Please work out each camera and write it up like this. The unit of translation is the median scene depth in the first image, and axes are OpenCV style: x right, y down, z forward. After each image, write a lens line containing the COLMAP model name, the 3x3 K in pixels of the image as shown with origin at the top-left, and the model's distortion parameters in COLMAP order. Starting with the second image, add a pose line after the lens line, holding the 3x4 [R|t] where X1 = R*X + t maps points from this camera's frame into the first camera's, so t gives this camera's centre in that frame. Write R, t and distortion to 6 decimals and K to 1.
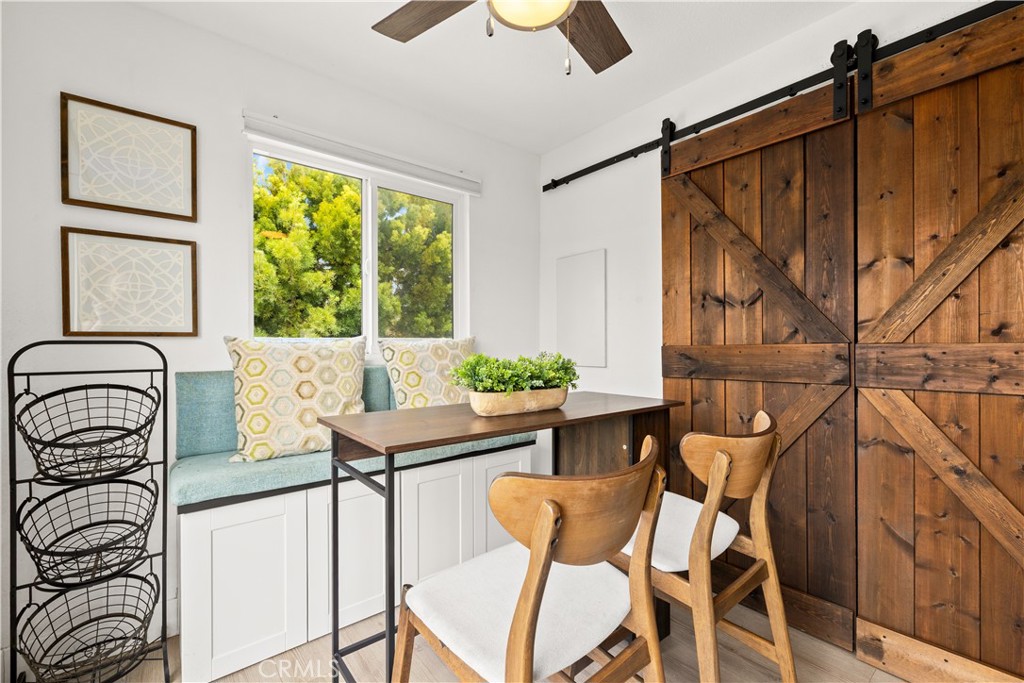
lens RADIAL K [[441.9, 0, 512.0], [0, 441.9, 341.5], [0, 0, 1]] dist [0.000252, -0.000019]
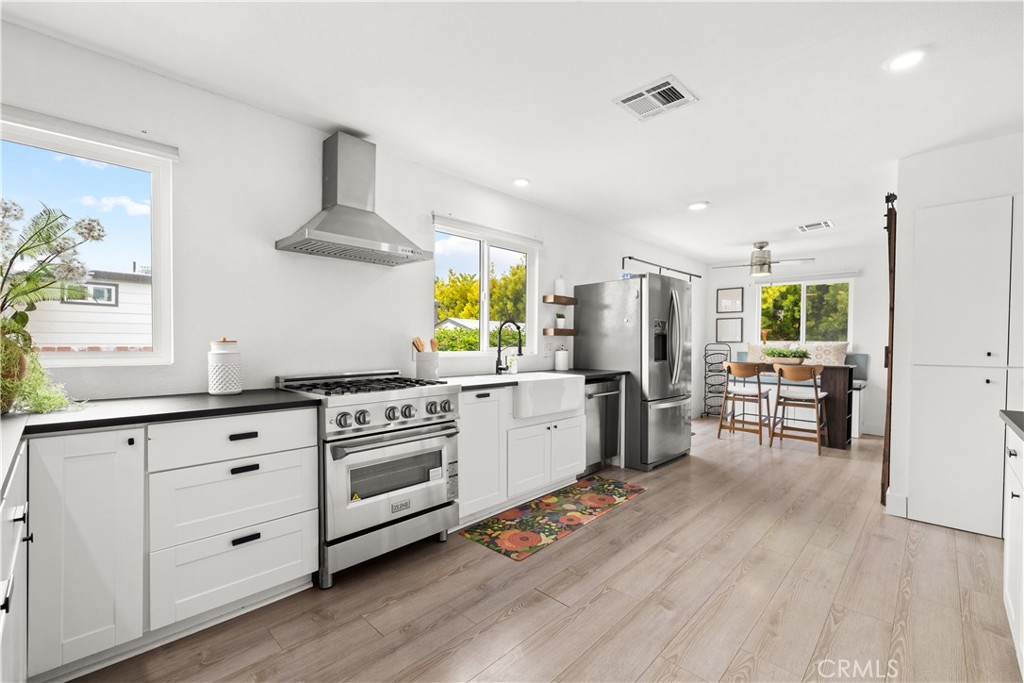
lens RADIAL K [[435.1, 0, 509.2], [0, 435.1, 351.7], [0, 0, 1]] dist [0.000278, -0.000192]
pose [[0.101980, 0.026536, -0.994432, 3.211745], [-0.003684, 0.999647, 0.026297, -0.026821], [0.994780, 0.000982, 0.102042, -1.576933]]
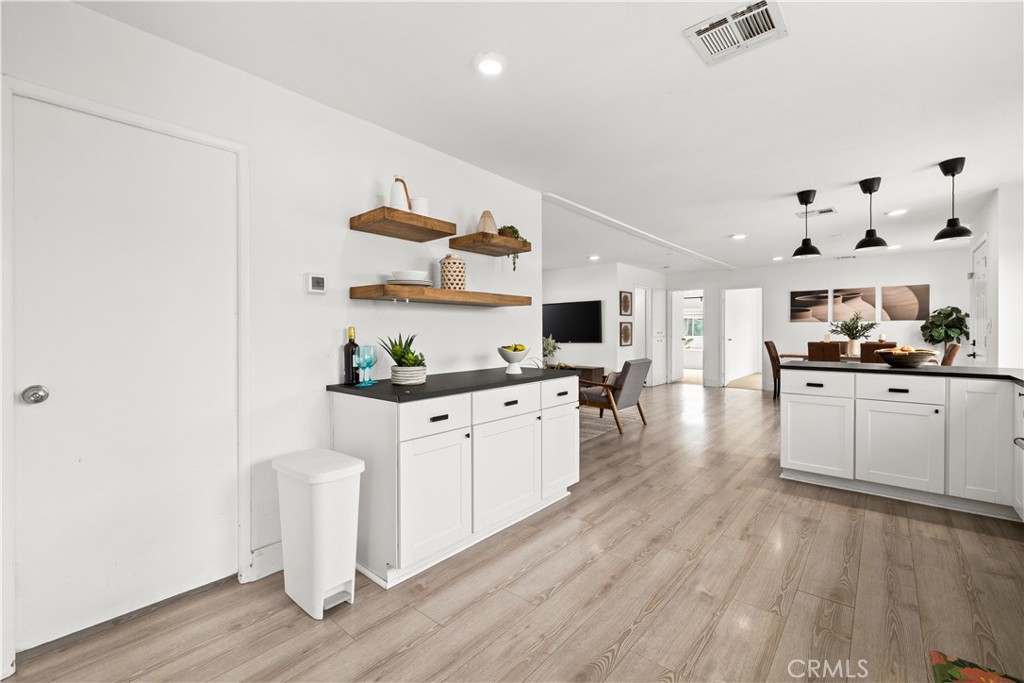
lens RADIAL K [[435.8, 0, 509.9], [0, 435.8, 333.8], [0, 0, 1]] dist [0.002430, 0.000418]
pose [[-0.166503, -0.002805, 0.986037, 0.924922], [0.001737, 0.999994, 0.003138, -0.023595], [-0.986039, 0.002235, -0.166497, -0.254045]]
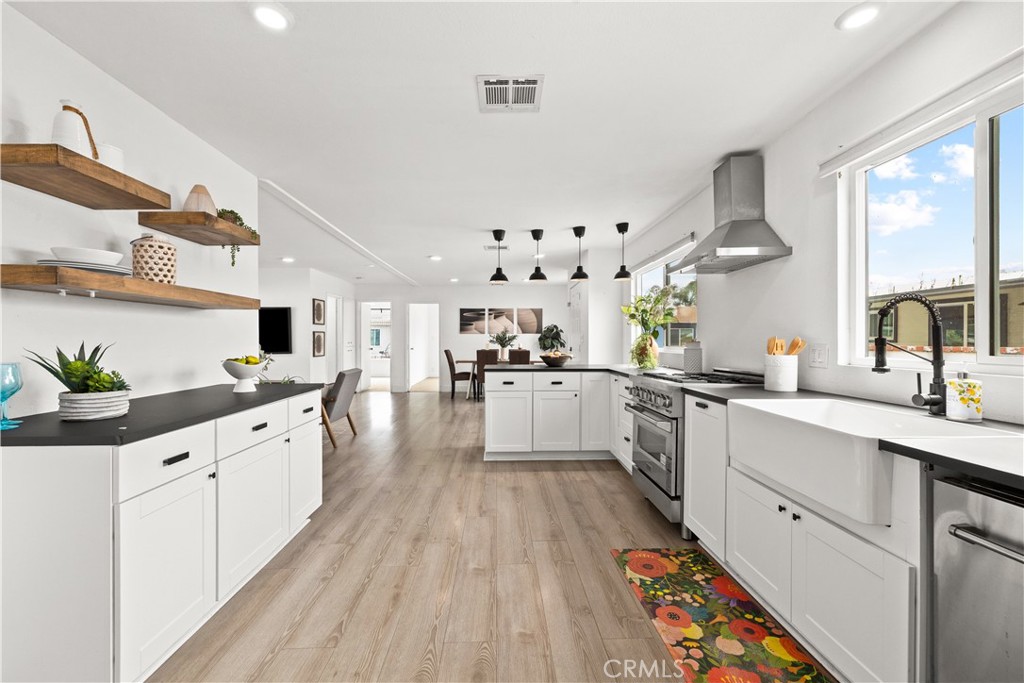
lens RADIAL K [[432.2, 0, 507.6], [0, 432.2, 341.9], [0, 0, 1]] dist [-0.000021, 0.000025]
pose [[-0.784256, 0.001487, 0.620435, 1.099344], [0.001828, 0.999998, -0.000086, -0.020761], [-0.620435, 0.001067, -0.784258, 0.039881]]
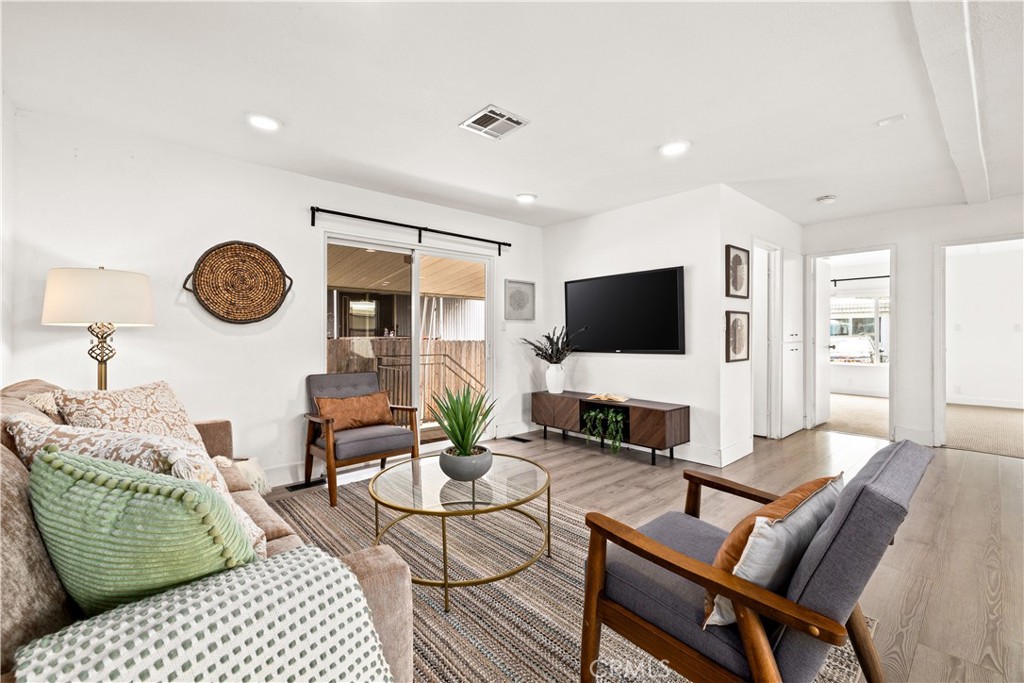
lens RADIAL K [[435.8, 0, 509.9], [0, 435.8, 333.8], [0, 0, 1]] dist [0.002430, 0.000418]
pose [[-0.035727, 0.004501, 0.999351, 3.424646], [-0.004241, 0.999980, -0.004656, 0.000771], [-0.999353, -0.004405, -0.035708, -1.114219]]
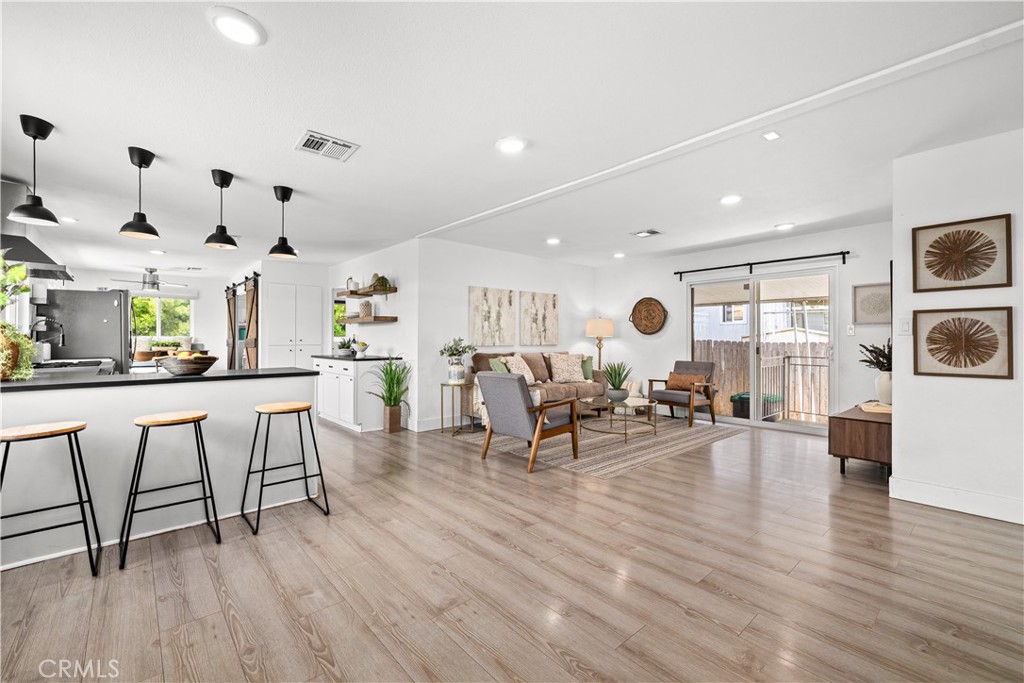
lens RADIAL K [[432.2, 0, 507.6], [0, 432.2, 341.9], [0, 0, 1]] dist [-0.000021, 0.000025]
pose [[0.999590, 0.001612, 0.028573, 3.926511], [-0.001891, 0.999951, 0.009758, -0.016233], [-0.028556, -0.009808, 0.999544, -4.286450]]
